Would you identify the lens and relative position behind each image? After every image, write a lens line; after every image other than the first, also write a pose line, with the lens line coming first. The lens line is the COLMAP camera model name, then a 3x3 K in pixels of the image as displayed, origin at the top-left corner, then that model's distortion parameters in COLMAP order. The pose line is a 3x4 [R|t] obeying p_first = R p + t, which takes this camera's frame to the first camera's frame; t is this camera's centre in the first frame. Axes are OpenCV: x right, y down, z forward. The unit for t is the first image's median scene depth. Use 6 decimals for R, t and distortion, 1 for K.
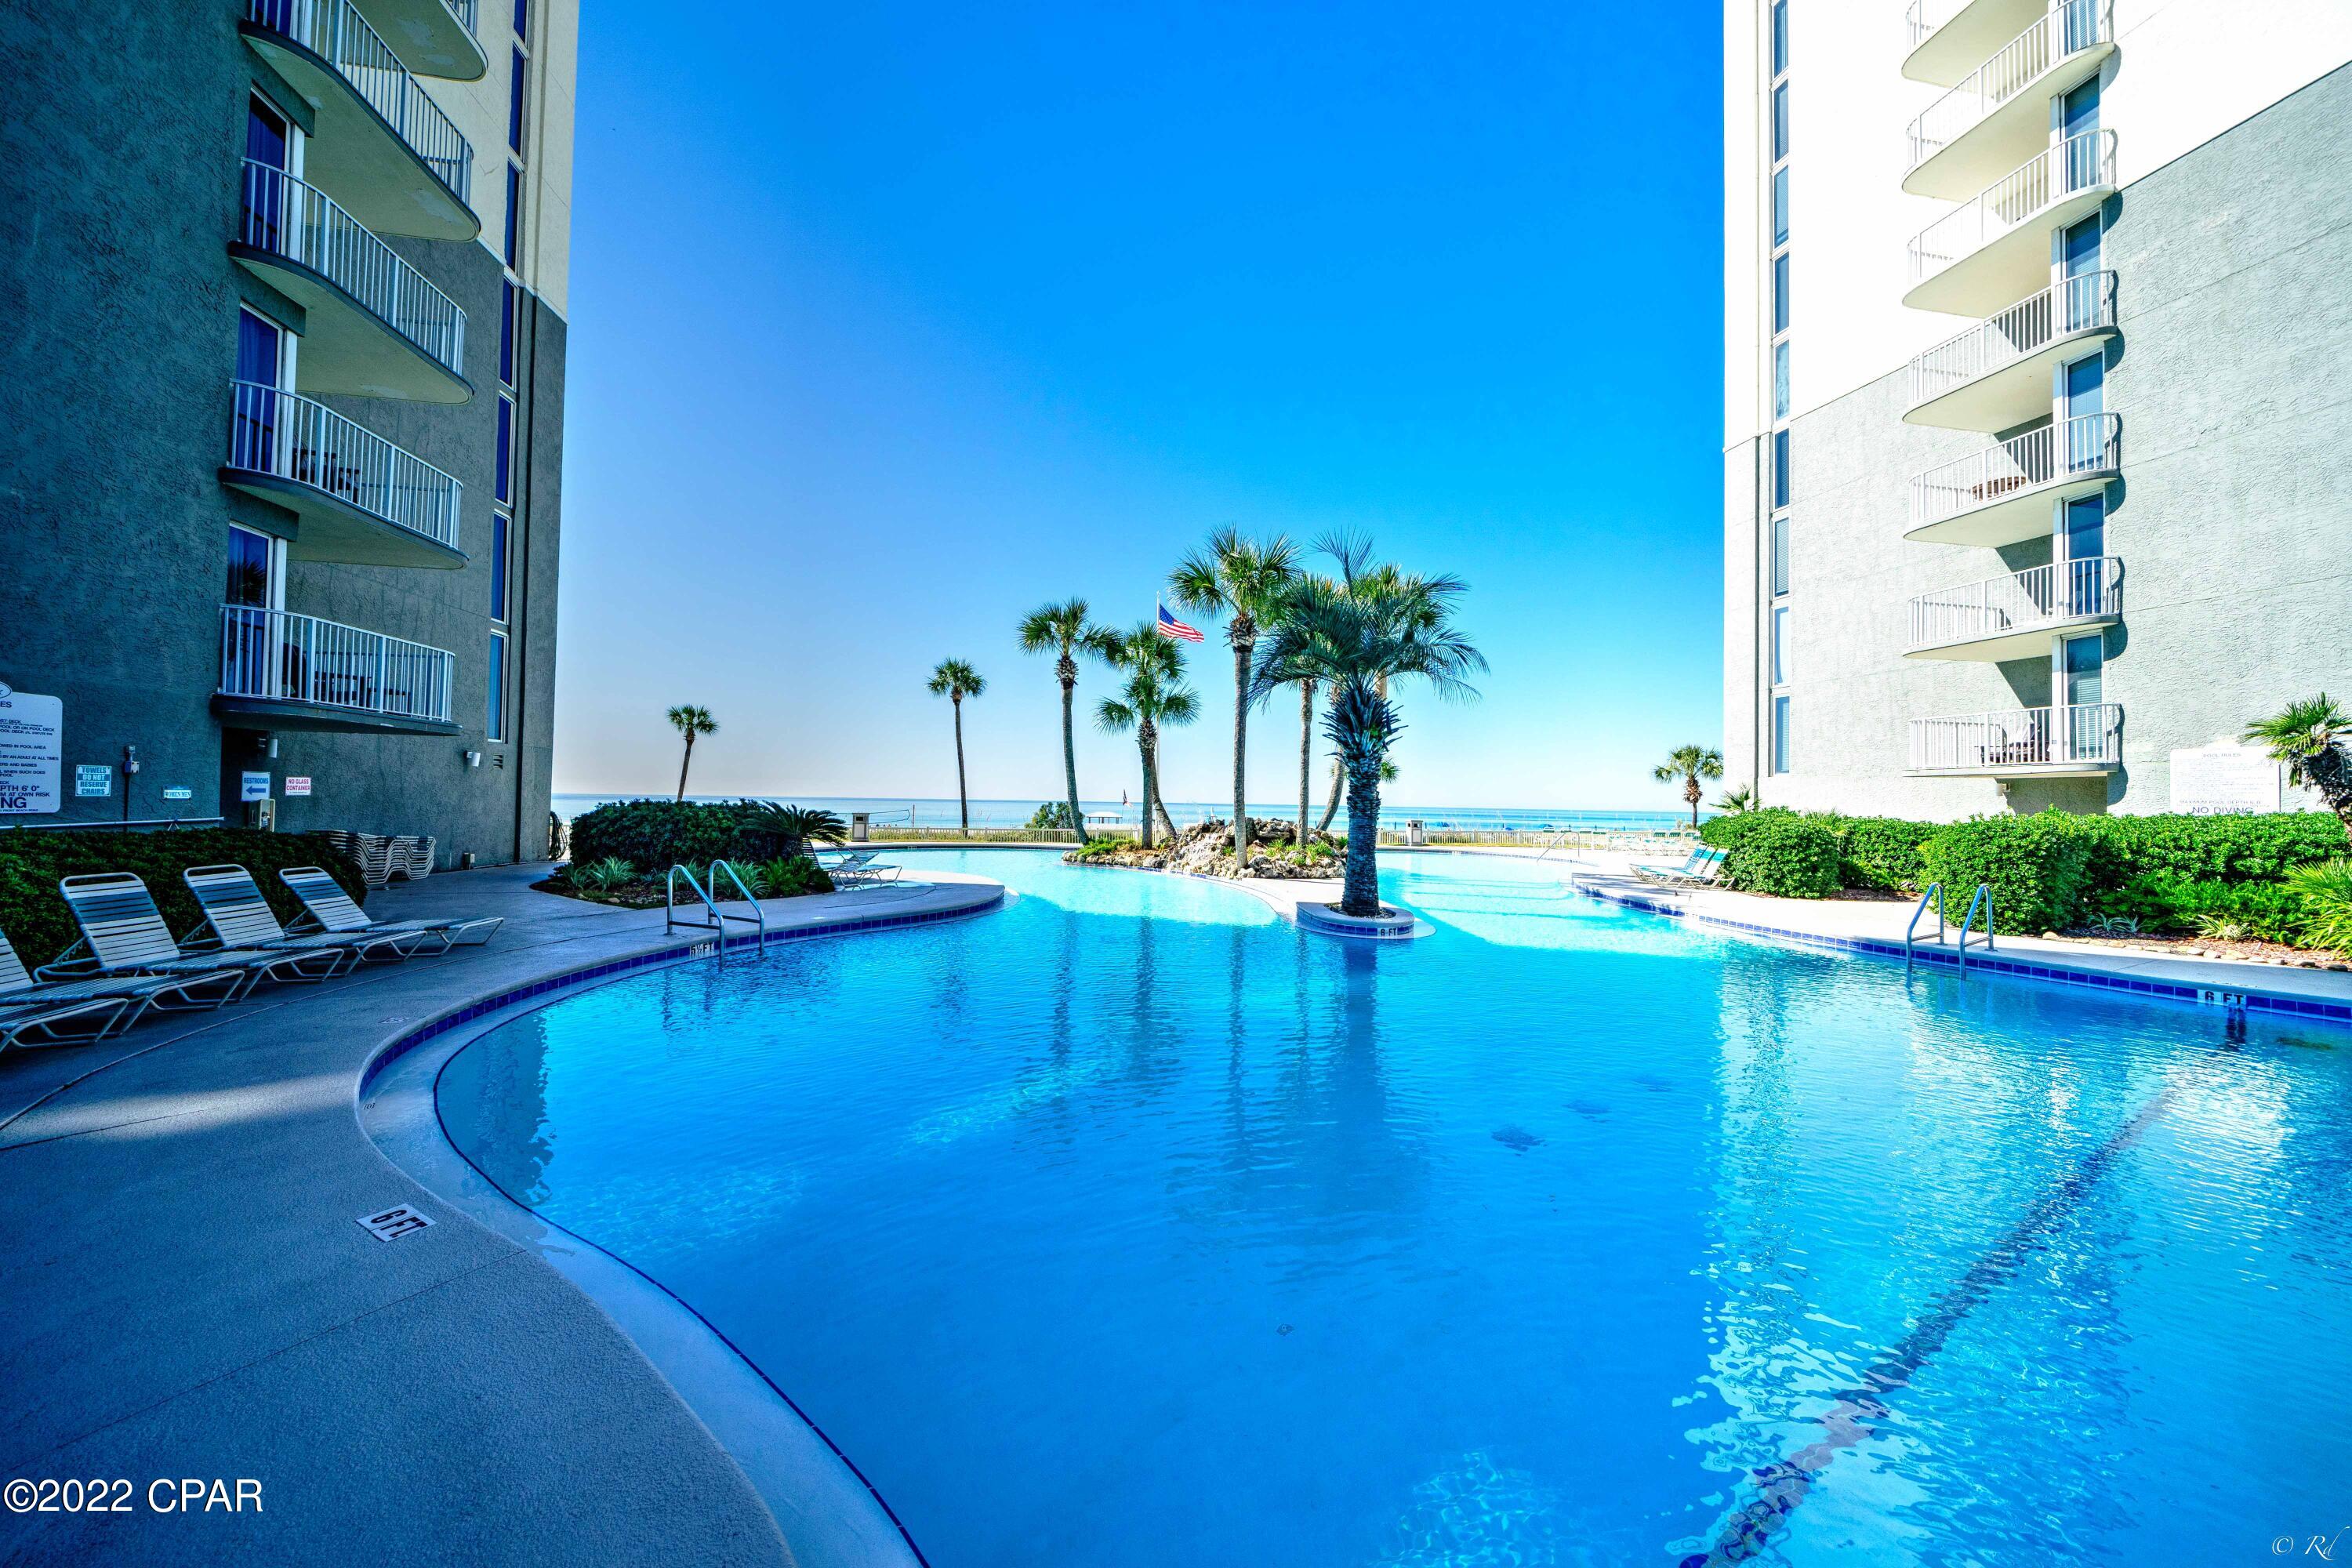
lens RADIAL K [[800.8, 0, 1182.4], [0, 800.8, 783.4], [0, 0, 1]] dist [-0.006682, 0.000232]
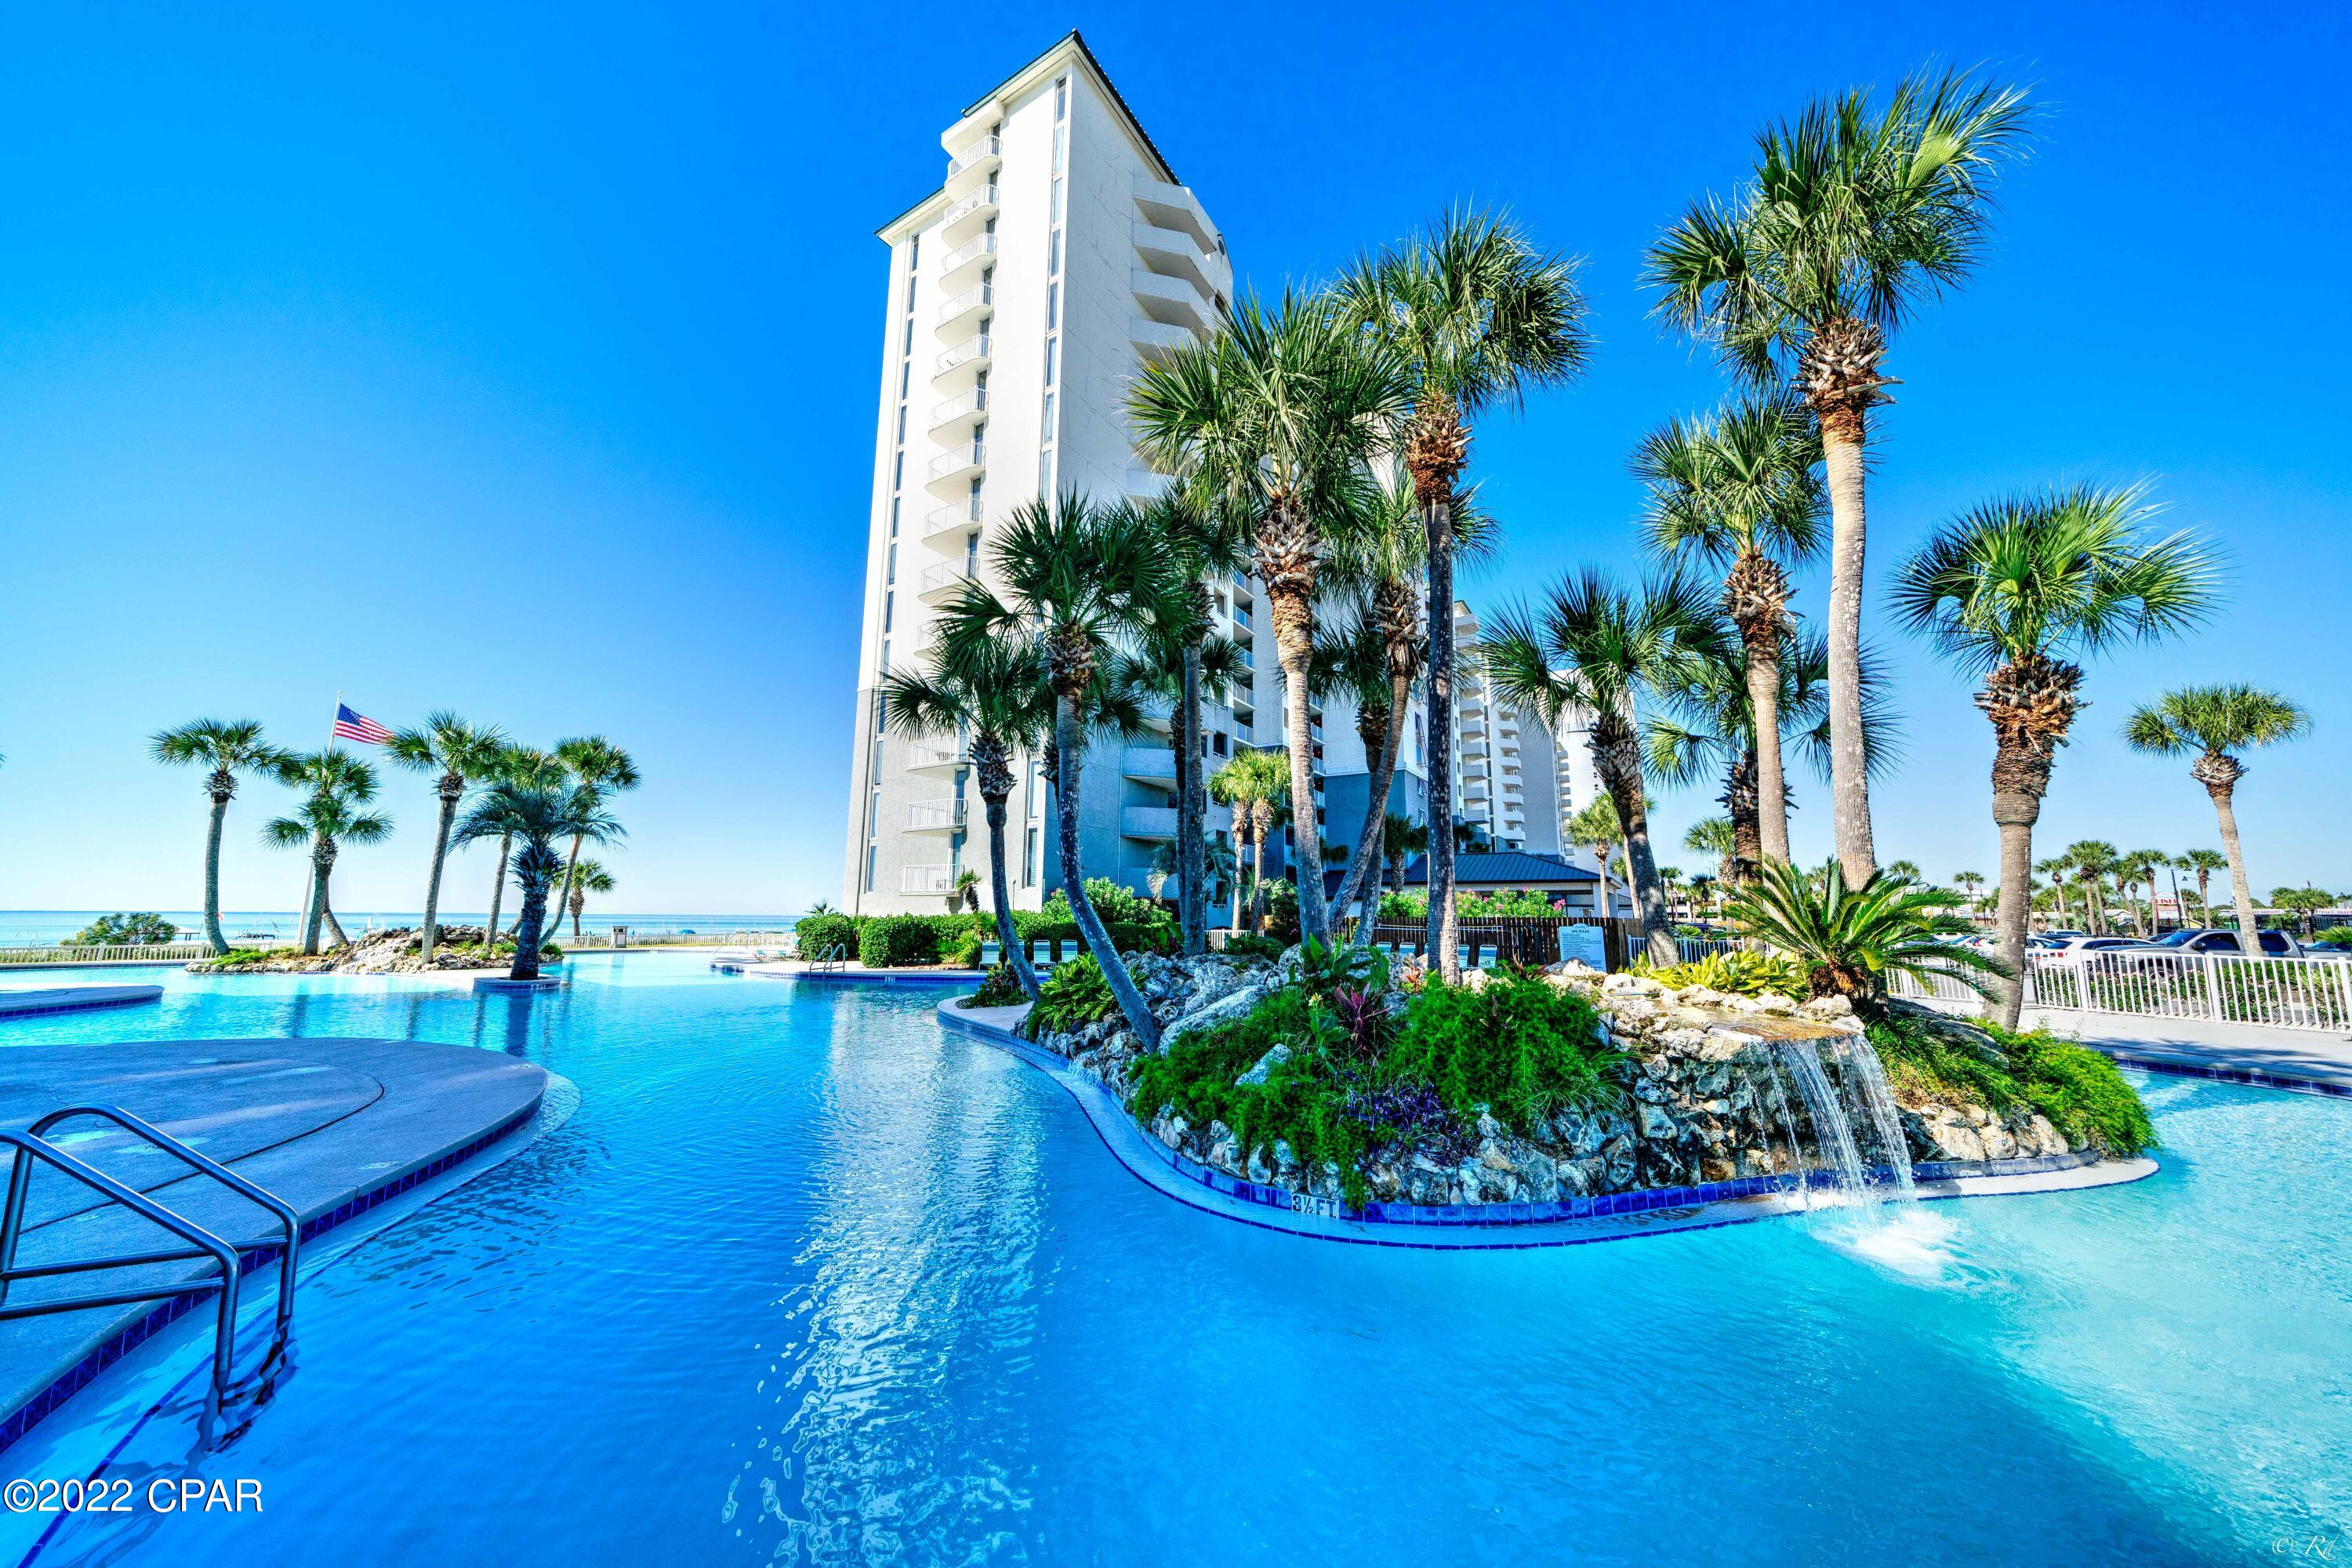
lens RADIAL K [[800.8, 0, 1173.3], [0, 800.8, 782.4], [0, 0, 1]] dist [-0.006682, 0.000232]
pose [[0.675254, 0.107823, 0.729662, -0.064064], [-0.010671, 0.990582, -0.136503, -0.017718], [-0.737508, 0.084388, 0.670045, -0.617785]]
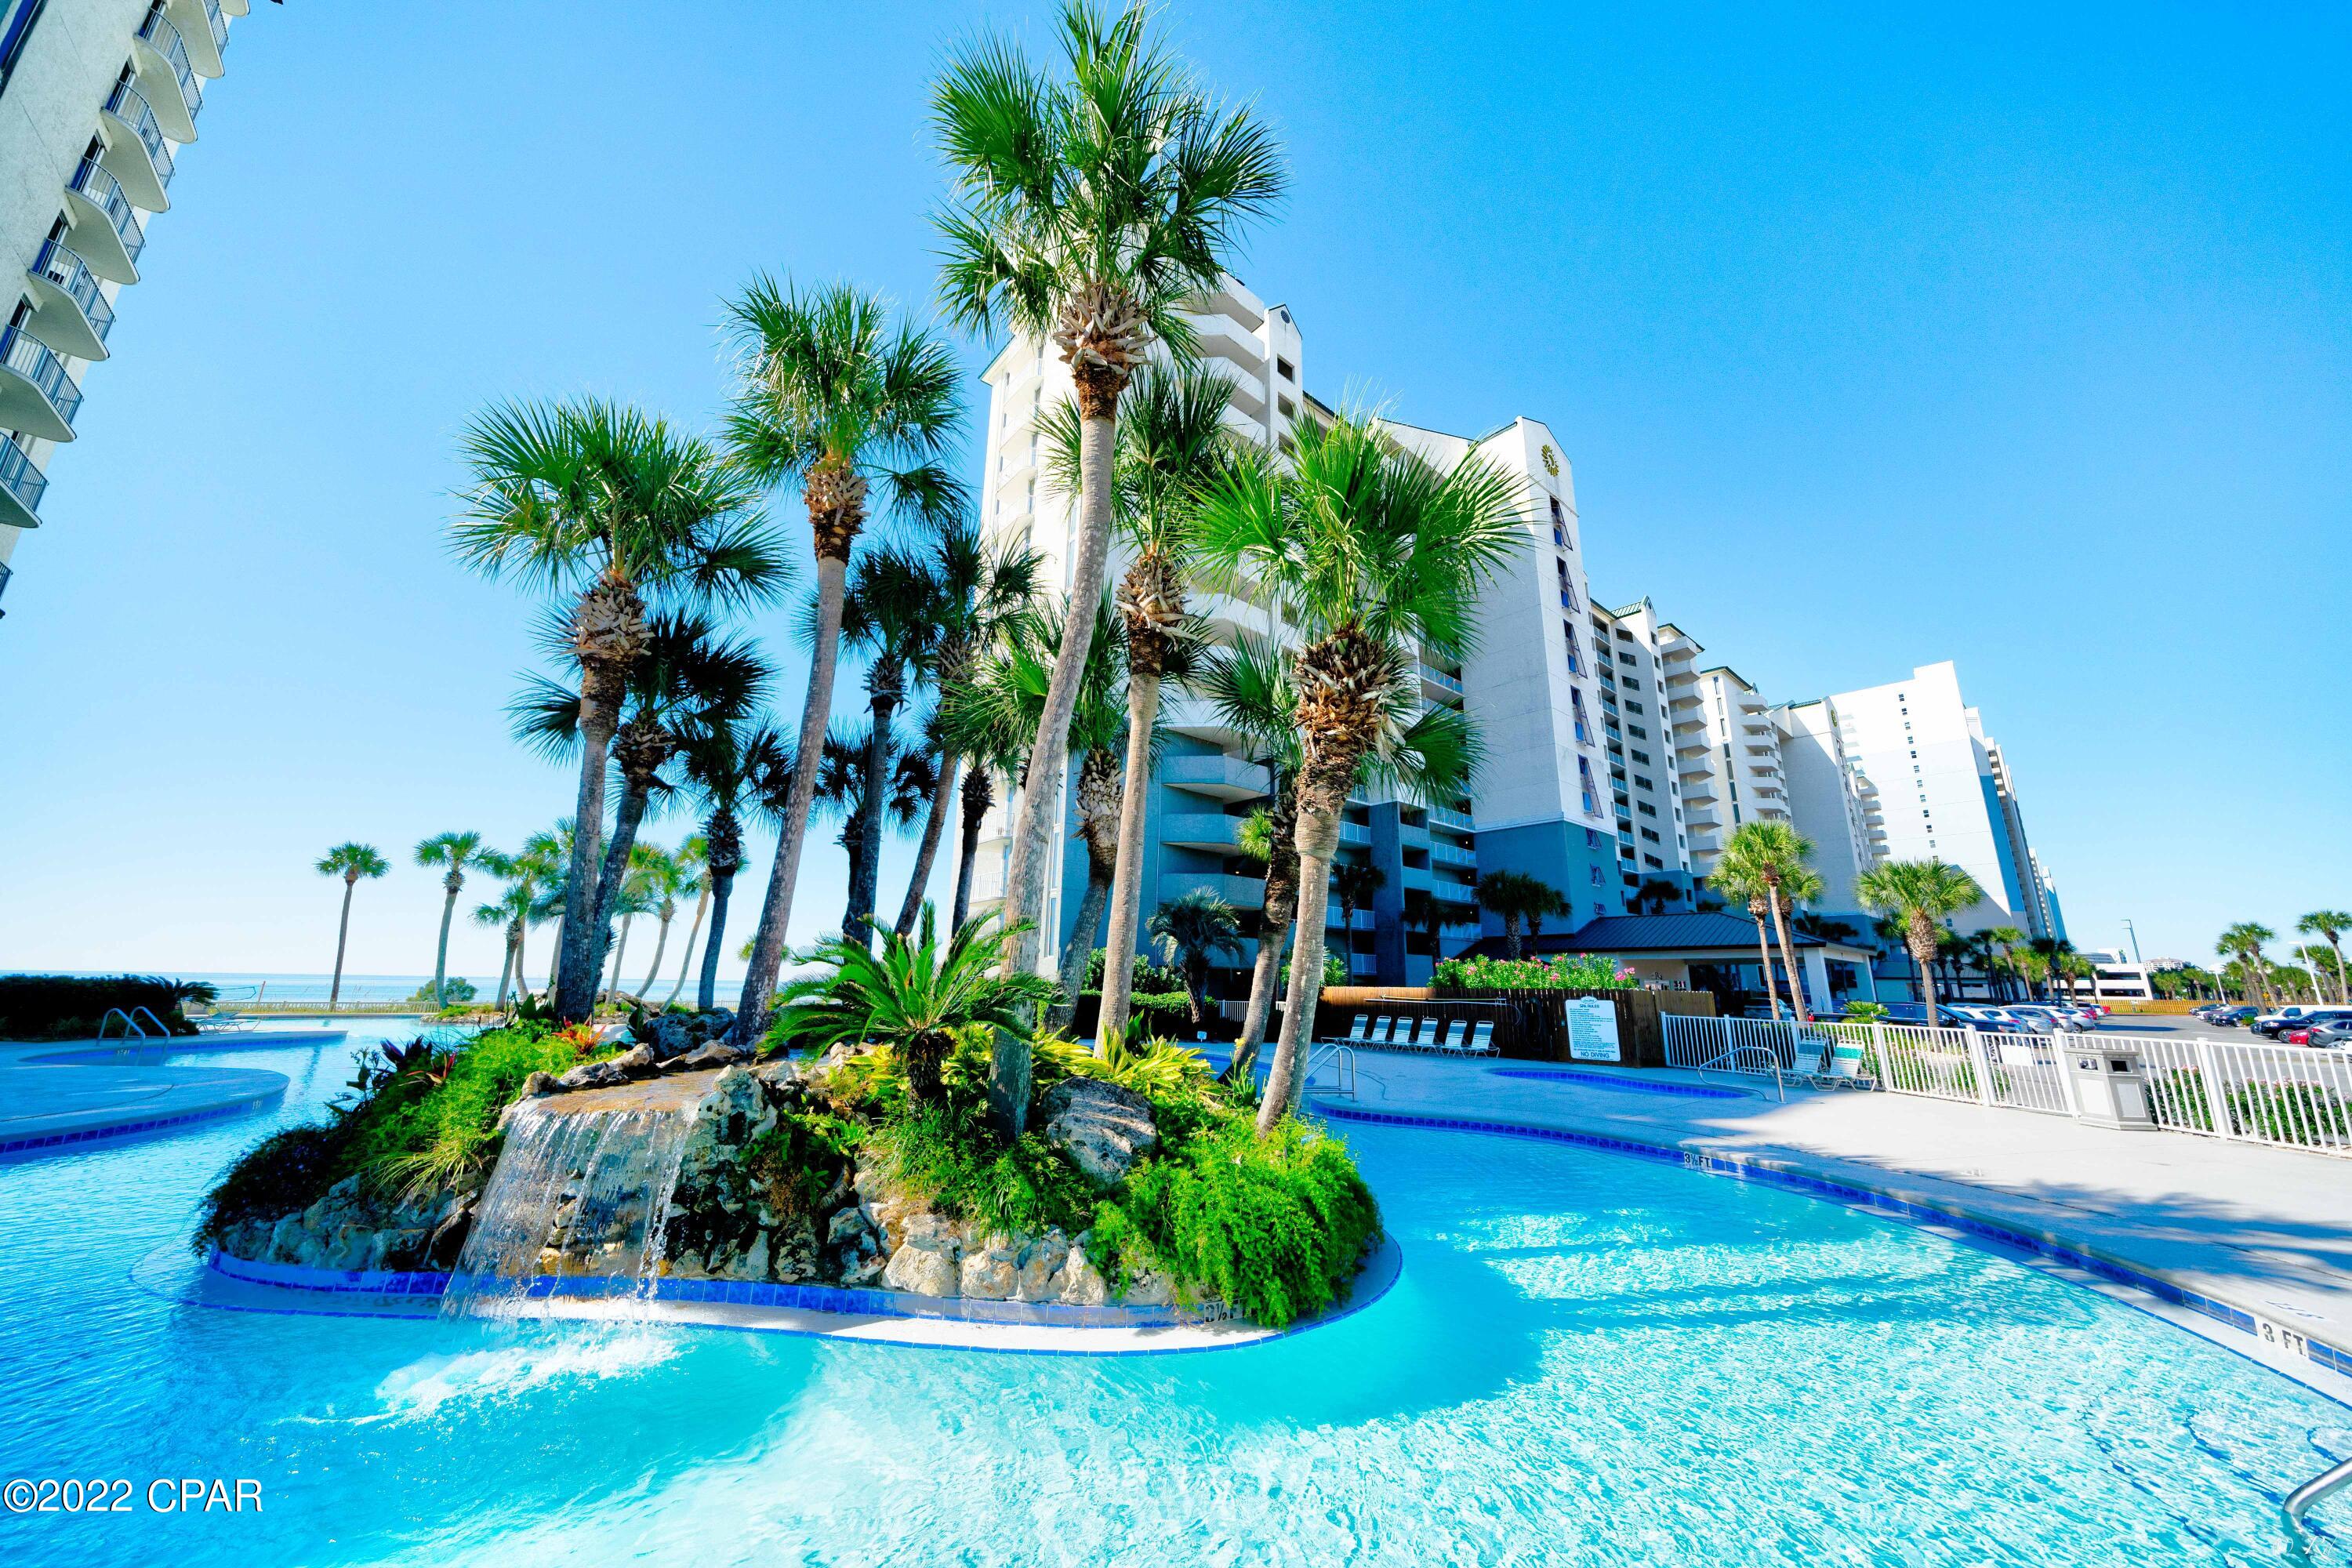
lens RADIAL K [[800.8, 0, 1183.8], [0, 800.8, 791.1], [0, 0, 1]] dist [-0.006682, 0.000232]
pose [[0.864672, 0.111250, 0.489863, 0.266776], [-0.009167, 0.978501, -0.206040, -0.020000], [-0.502253, 0.173667, 0.847102, -0.869666]]
